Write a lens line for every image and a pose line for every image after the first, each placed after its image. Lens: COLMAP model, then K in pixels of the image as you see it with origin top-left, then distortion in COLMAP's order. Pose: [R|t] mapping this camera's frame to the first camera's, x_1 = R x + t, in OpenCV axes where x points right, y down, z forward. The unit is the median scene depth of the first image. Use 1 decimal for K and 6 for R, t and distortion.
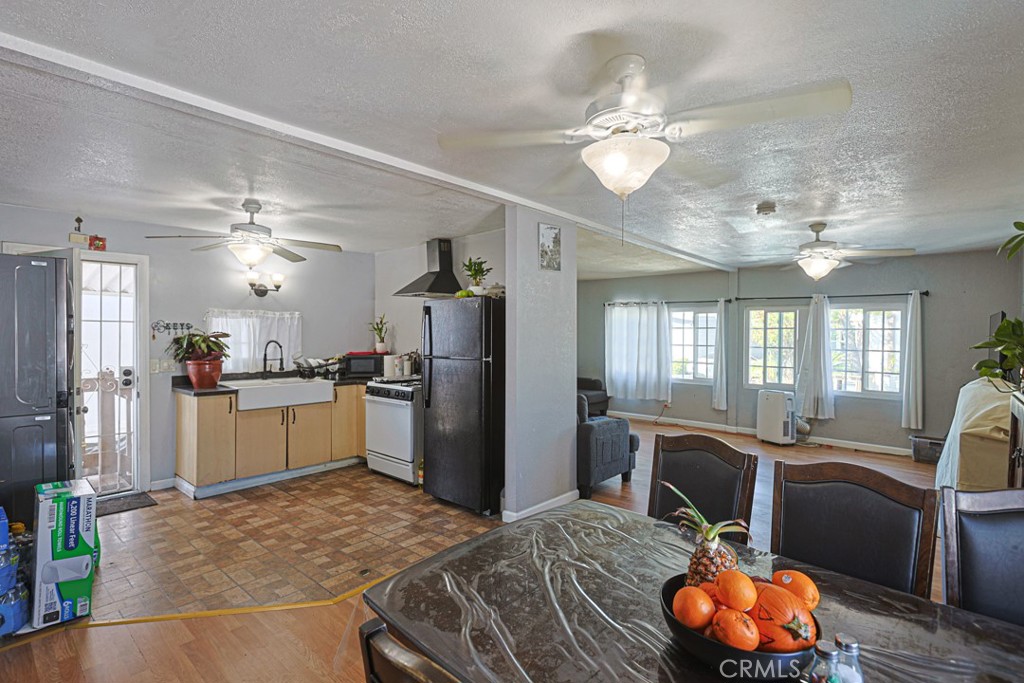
lens RADIAL K [[497.3, 0, 506.6], [0, 497.3, 338.3], [0, 0, 1]] dist [-0.002703, 0.000068]
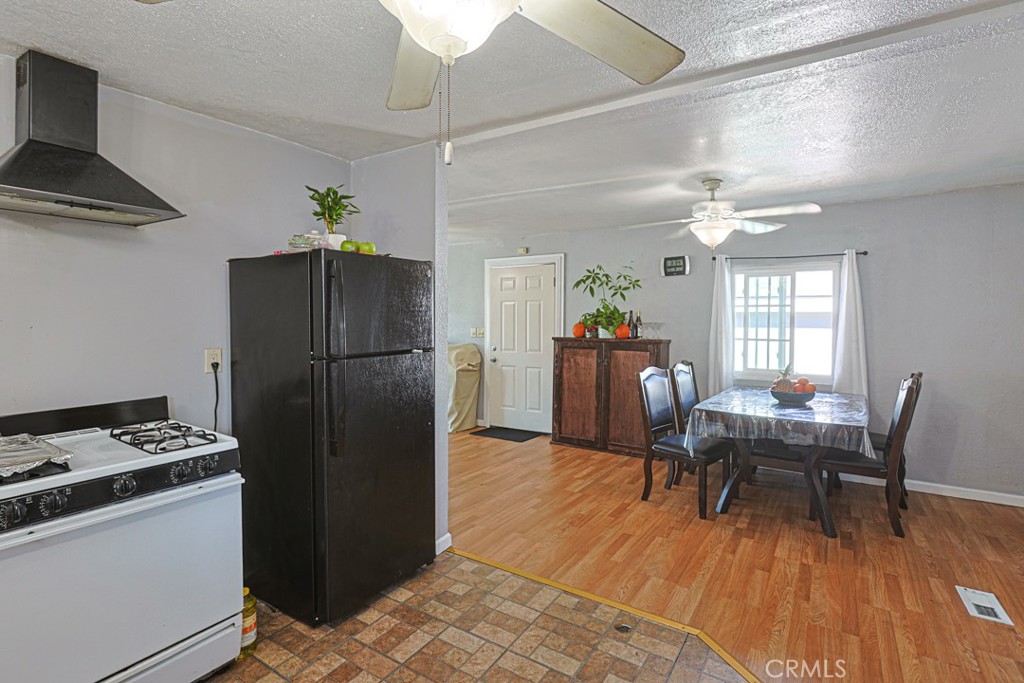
lens RADIAL K [[500.1, 0, 499.1], [0, 500.1, 328.0], [0, 0, 1]] dist [-0.000398, 0.000763]
pose [[-0.144901, -0.028723, 0.989029, -0.577694], [0.006452, 0.999530, 0.029973, -0.007144], [-0.989425, 0.010725, -0.144647, 0.746645]]
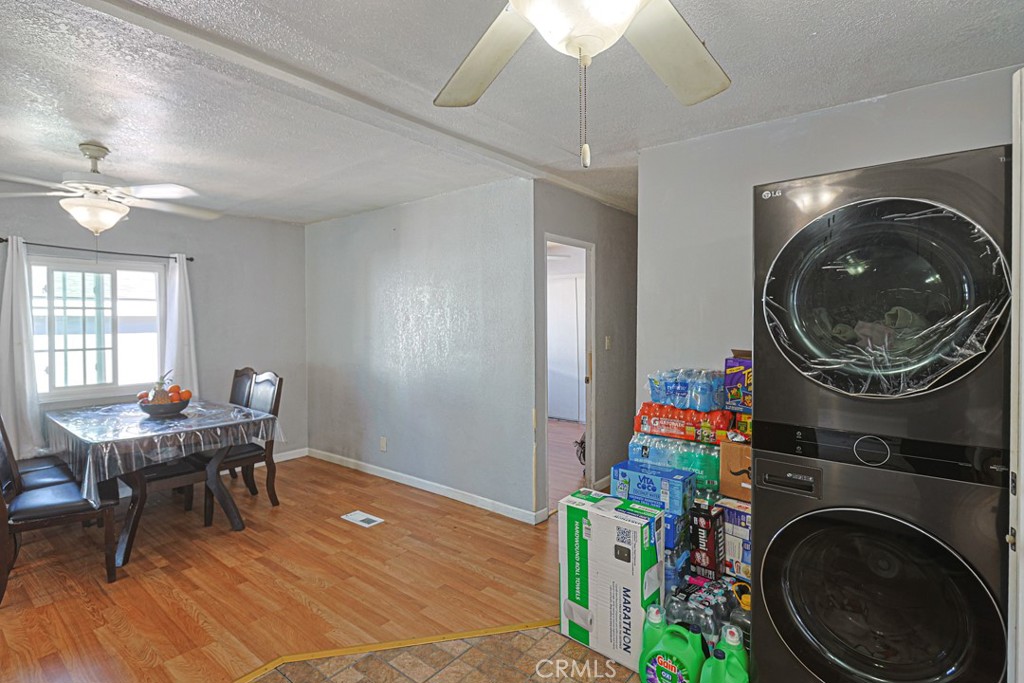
lens RADIAL K [[506.9, 0, 512.4], [0, 506.9, 325.1], [0, 0, 1]] dist [-0.004327, -0.000265]
pose [[-0.998189, 0.000788, -0.060157, -0.342680], [-0.000511, 0.999767, 0.021574, -0.008365], [0.060160, 0.021566, -0.997956, 0.928707]]
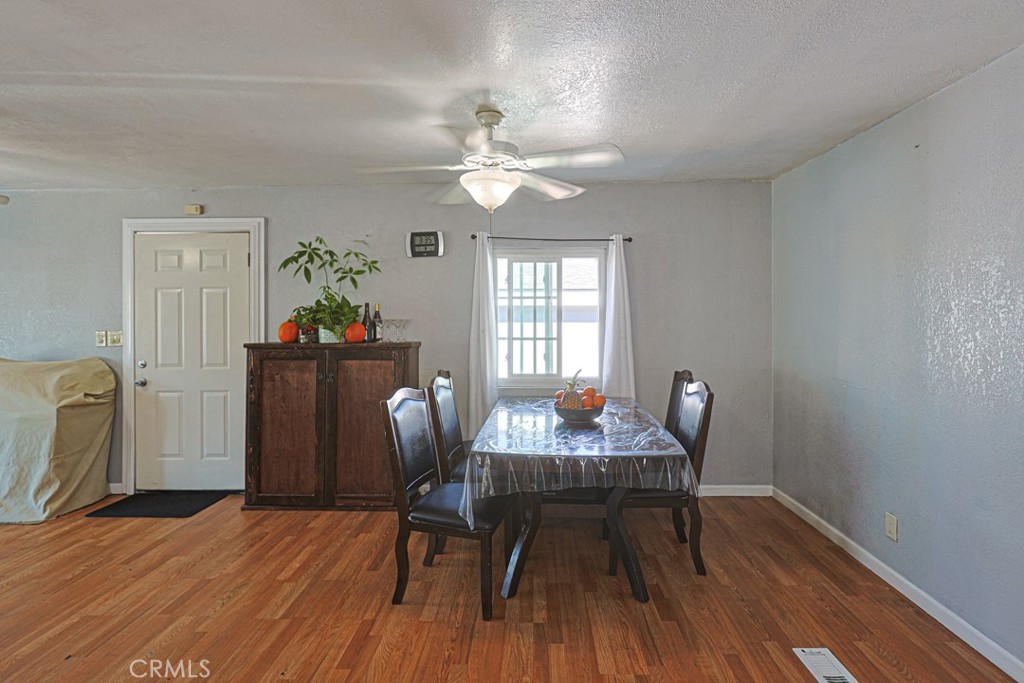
lens RADIAL K [[508.5, 0, 519.6], [0, 508.5, 313.1], [0, 0, 1]] dist [-0.002030, -0.000239]
pose [[-0.652066, -0.006656, 0.758133, -0.312349], [0.006177, 0.999882, 0.014091, -0.004578], [-0.758137, 0.013872, -0.651947, 0.646419]]
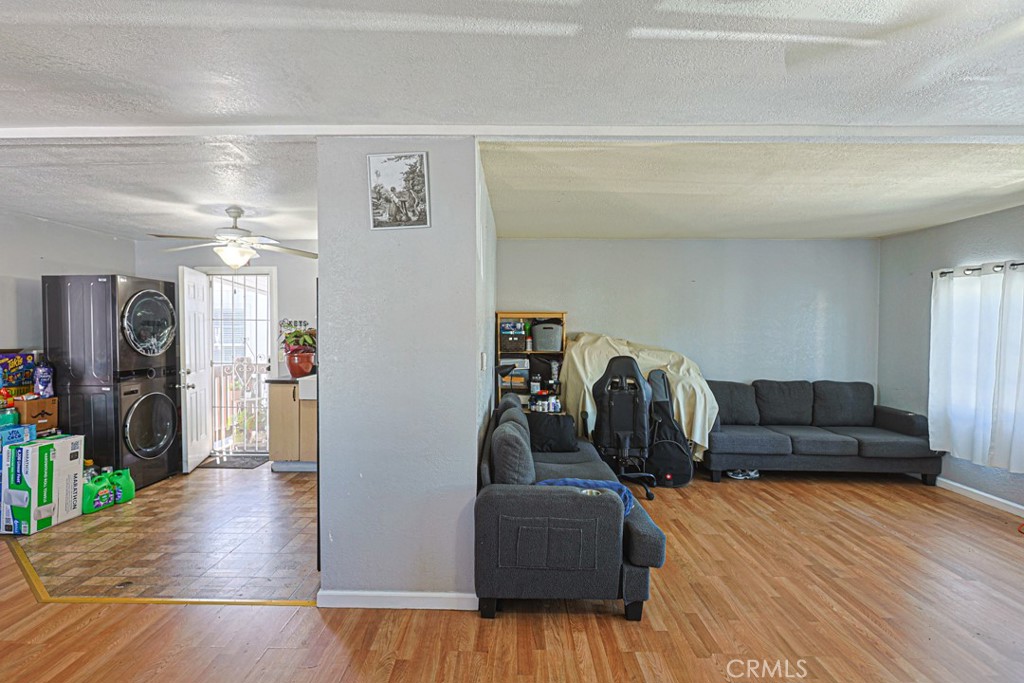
lens RADIAL K [[493.4, 0, 497.4], [0, 493.4, 342.6], [0, 0, 1]] dist [-0.003933, 0.001204]
pose [[0.653386, 0.018519, -0.756798, 0.497528], [-0.007779, 0.999812, 0.017749, -0.002953], [0.756985, -0.005710, 0.653407, 0.536543]]
